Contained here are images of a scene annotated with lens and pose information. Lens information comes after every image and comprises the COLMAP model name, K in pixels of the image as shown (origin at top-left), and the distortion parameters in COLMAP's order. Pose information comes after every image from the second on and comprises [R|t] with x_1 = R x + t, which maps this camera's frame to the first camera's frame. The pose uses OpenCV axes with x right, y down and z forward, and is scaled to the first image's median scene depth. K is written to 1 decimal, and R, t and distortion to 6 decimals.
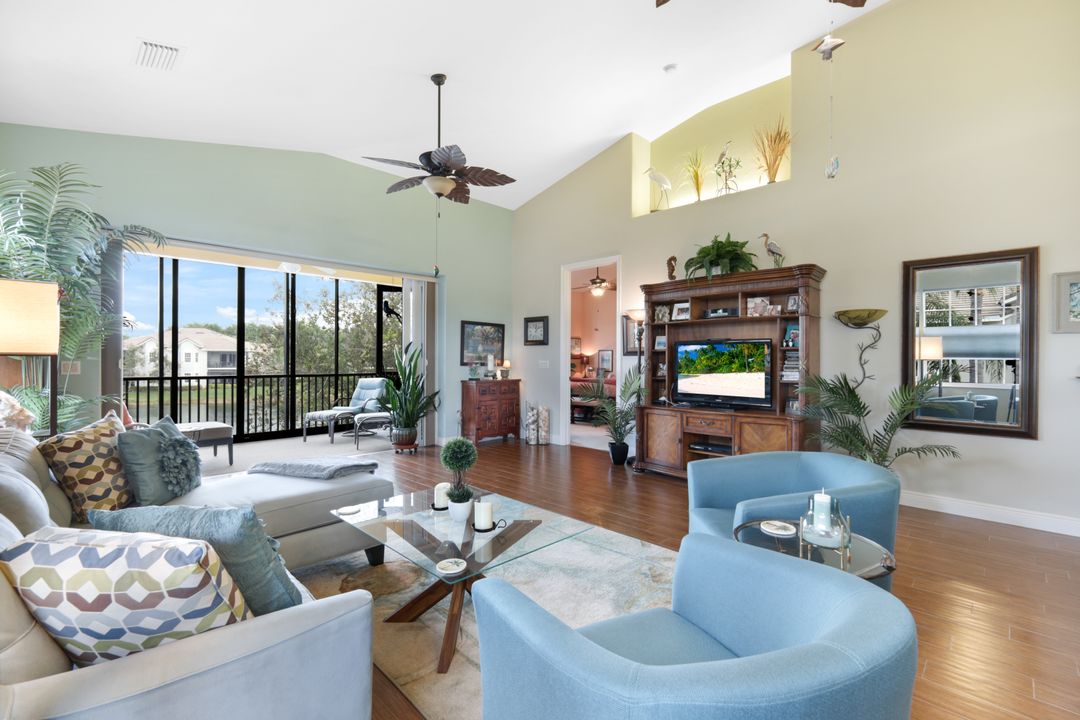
lens RADIAL K [[472.8, 0, 540.6], [0, 472.8, 356.5], [0, 0, 1]] dist [0.004400, 0.000172]
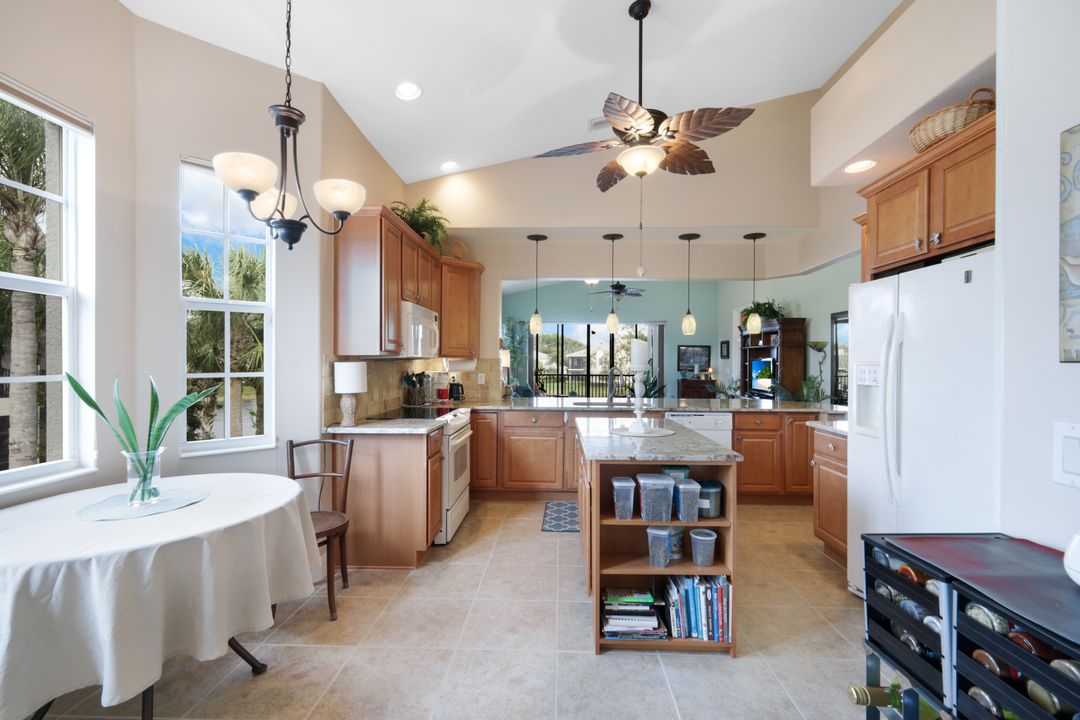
lens RADIAL K [[472.8, 0, 540.6], [0, 472.8, 356.5], [0, 0, 1]] dist [0.004400, 0.000172]
pose [[0.672701, -0.008741, -0.739862, 0.753580], [0.002781, 0.999953, -0.009285, -0.018997], [0.739909, 0.004188, 0.672694, -0.530995]]
